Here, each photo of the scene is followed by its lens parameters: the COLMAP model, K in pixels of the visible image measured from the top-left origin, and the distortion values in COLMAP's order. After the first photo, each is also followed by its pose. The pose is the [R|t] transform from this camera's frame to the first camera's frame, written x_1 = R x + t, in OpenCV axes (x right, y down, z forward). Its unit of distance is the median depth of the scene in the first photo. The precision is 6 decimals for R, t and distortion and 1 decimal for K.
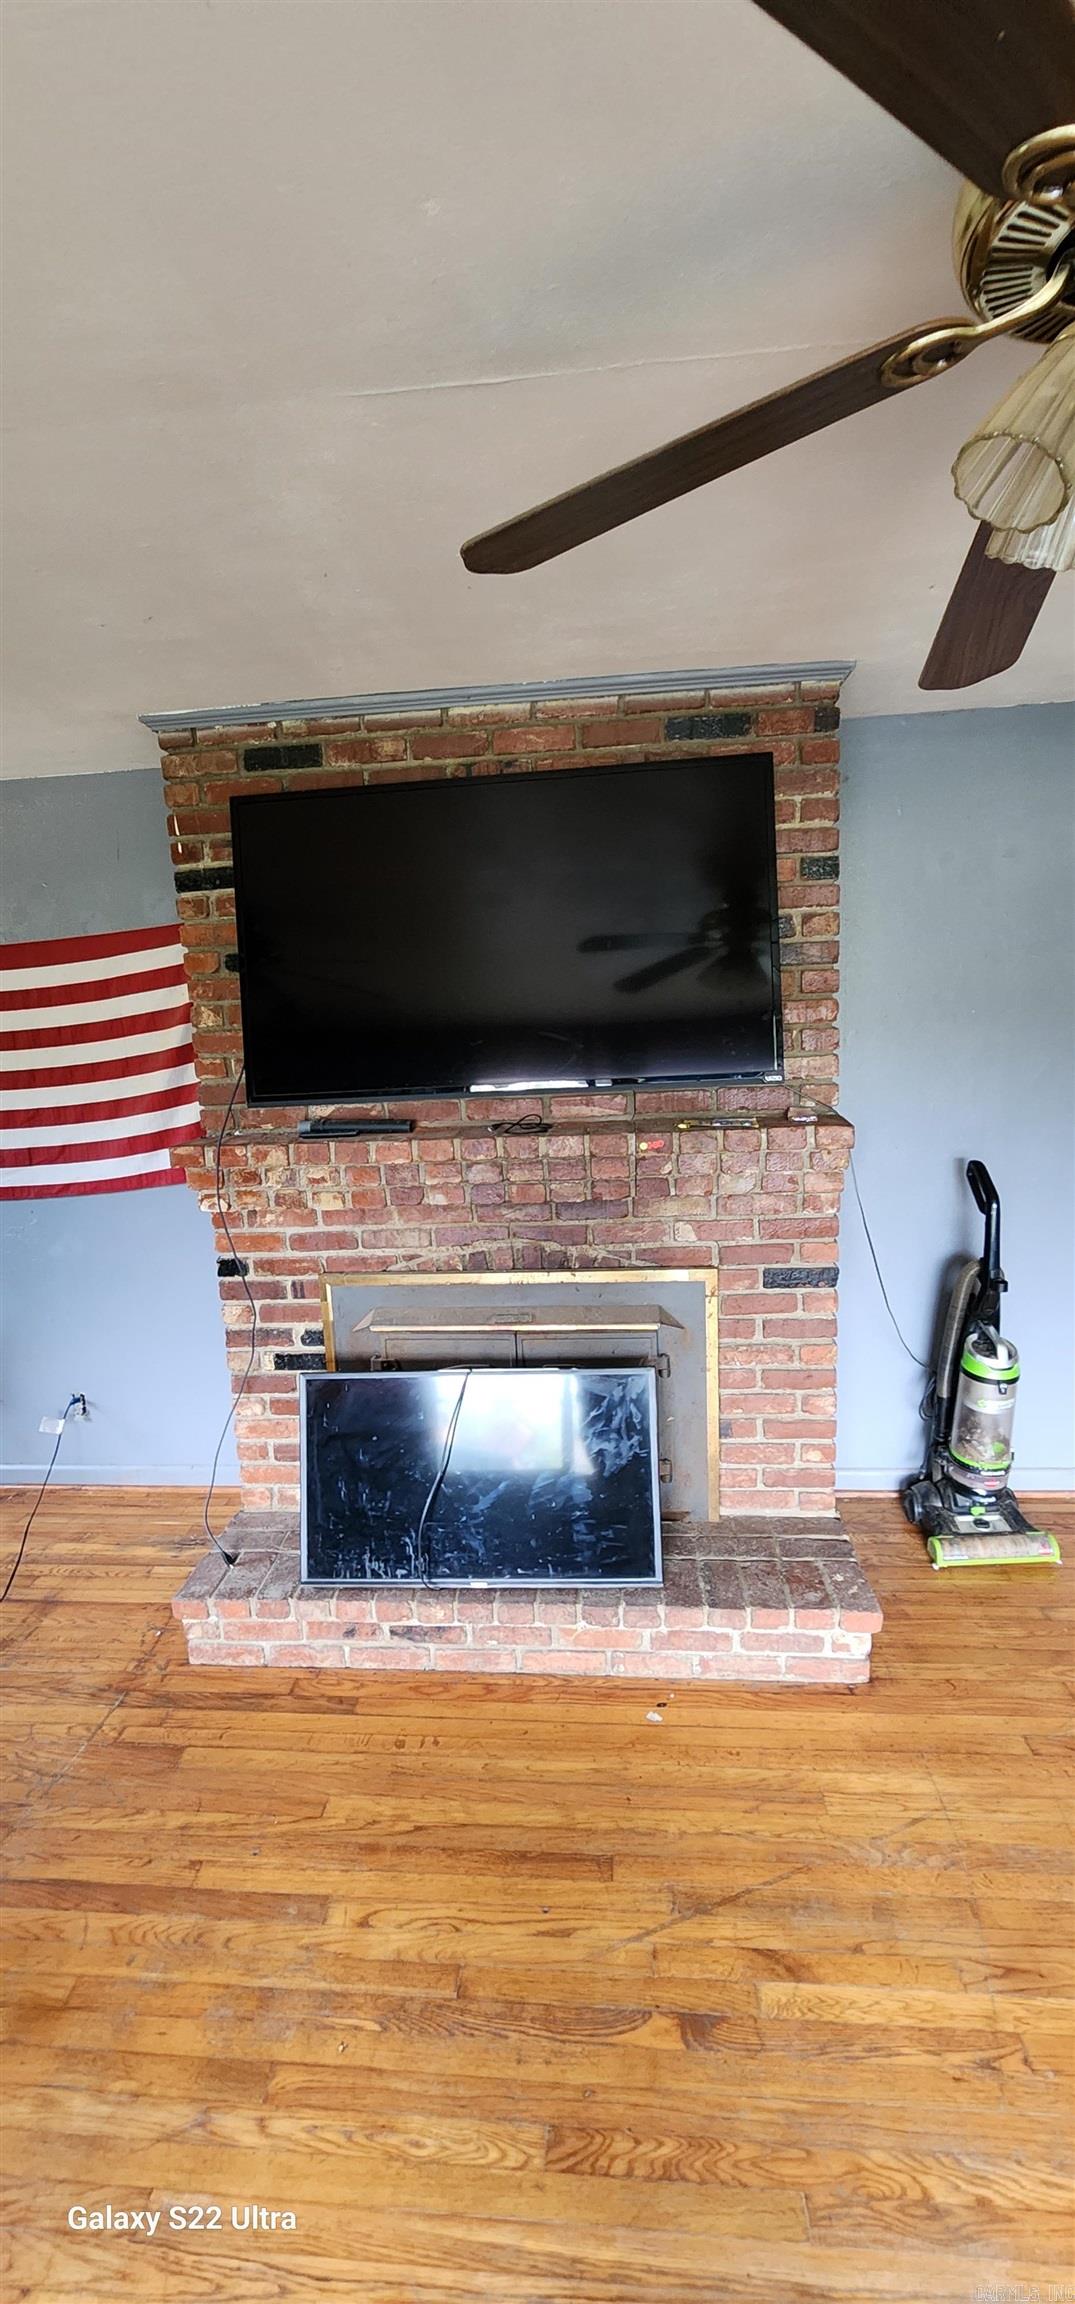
lens RADIAL K [[949.1, 0, 546.9], [0, 949.1, 1151.0], [0, 0, 1]] dist [0.000175, 0.001221]
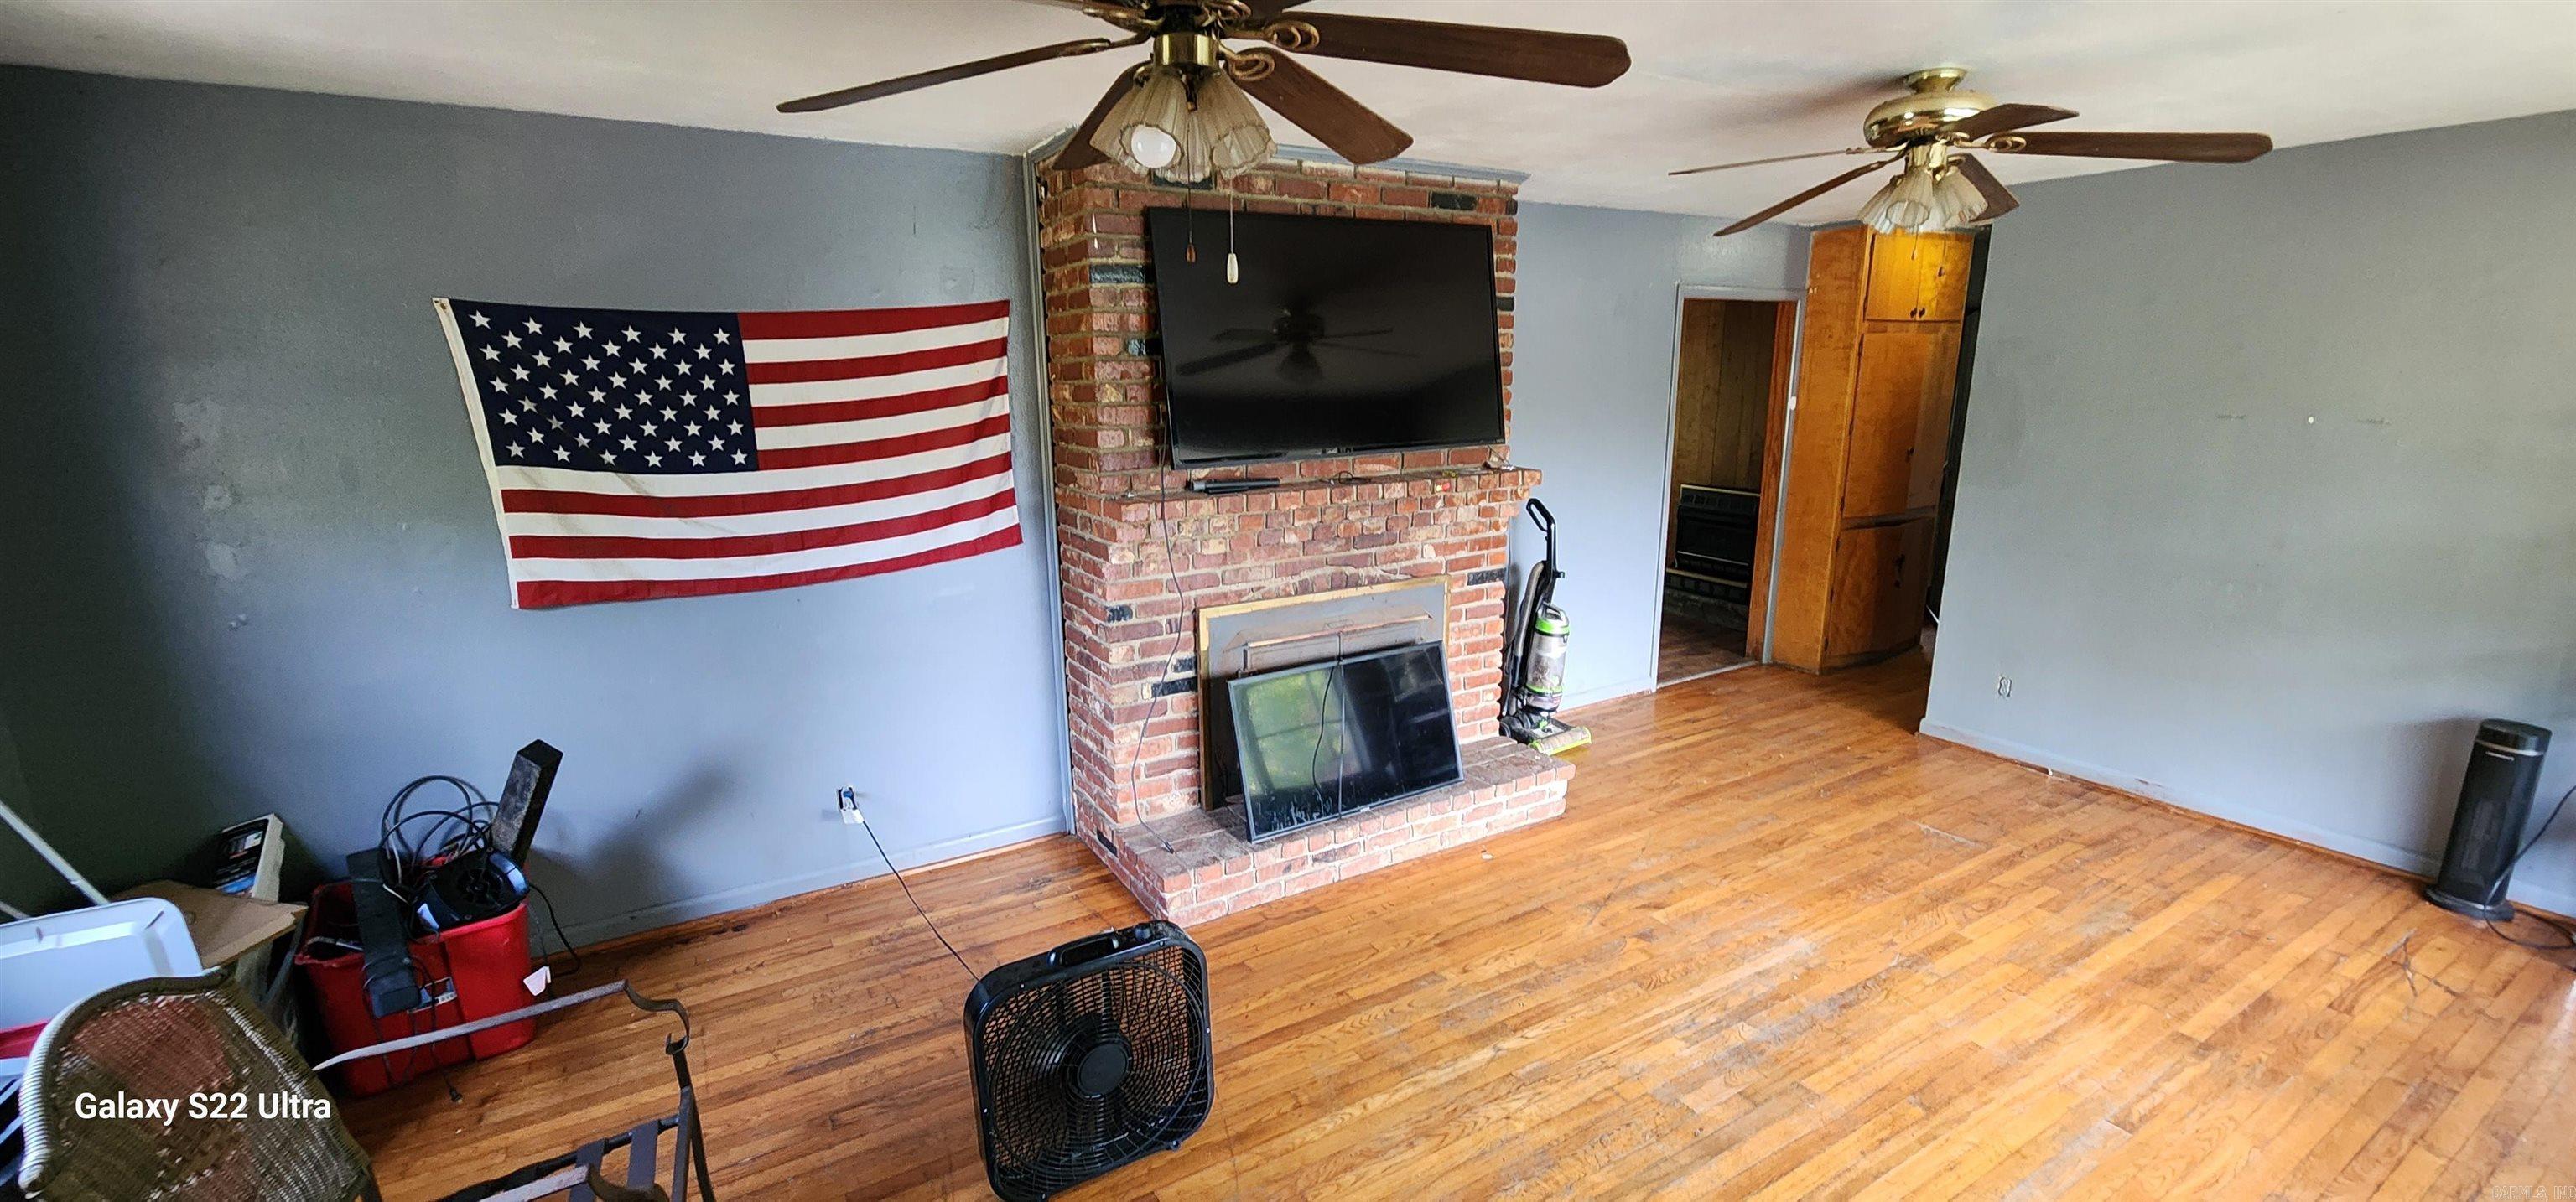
lens RADIAL K [[1060.9, 0, 1287.7], [0, 1060.9, 612.8], [0, 0, 1]] dist [0.000175, 0.001221]
pose [[0.803193, -0.100826, 0.587124, -0.983452], [0.074479, 0.994836, 0.068954, 0.051461], [-0.591044, -0.011655, 0.806555, -0.170804]]
